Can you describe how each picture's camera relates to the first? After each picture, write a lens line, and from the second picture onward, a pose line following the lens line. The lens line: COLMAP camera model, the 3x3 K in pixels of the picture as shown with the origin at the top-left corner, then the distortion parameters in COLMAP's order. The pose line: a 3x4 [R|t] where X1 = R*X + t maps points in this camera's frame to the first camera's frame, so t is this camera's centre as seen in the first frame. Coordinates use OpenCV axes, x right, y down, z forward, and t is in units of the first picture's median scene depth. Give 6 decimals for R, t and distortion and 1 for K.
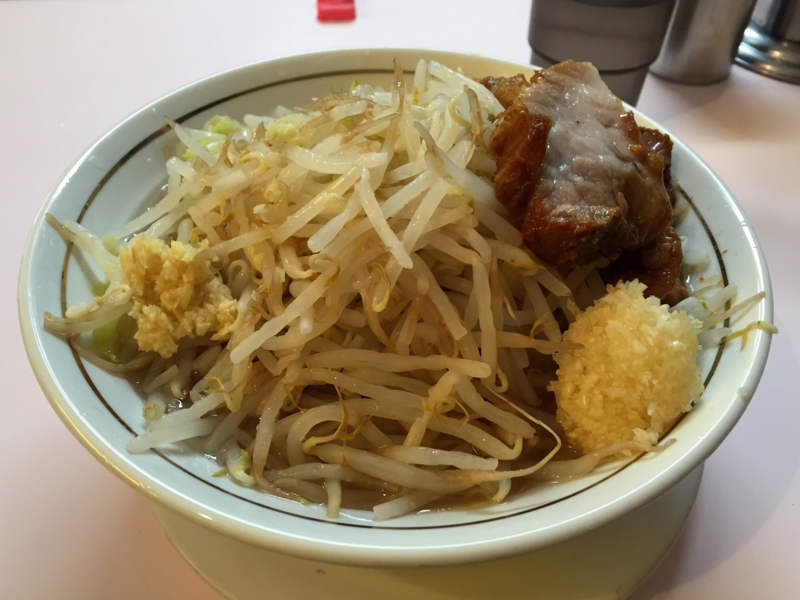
lens RADIAL K [[679.6, 0, 400.0], [0, 679.6, 300.0], [0, 0, 1]] dist [0.000865, 0.003947]
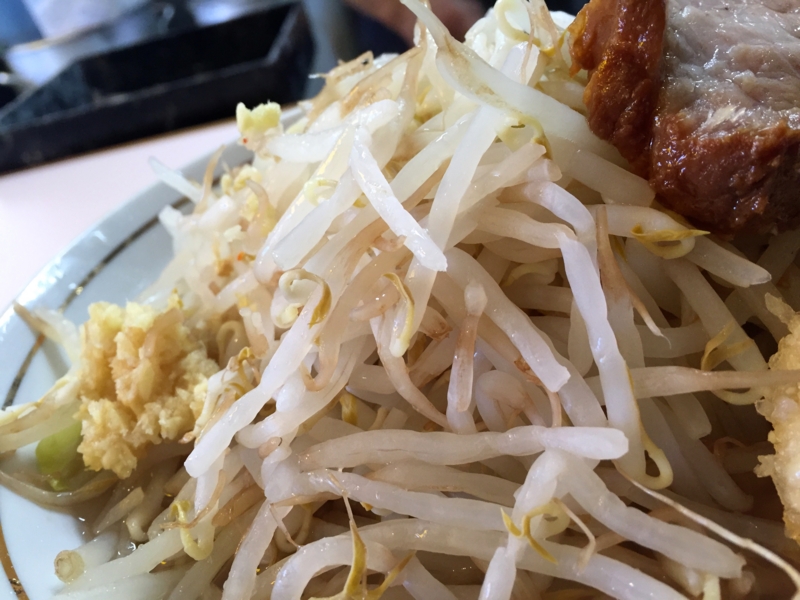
lens RADIAL K [[716.2, 0, 400.0], [0, 716.2, 300.0], [0, 0, 1]] dist [0.063277, -0.155253]
pose [[0.963855, -0.141596, -0.225685, 0.102302], [0.101931, 0.978616, -0.178665, 0.074828], [0.246157, 0.149203, 0.957677, 0.410783]]
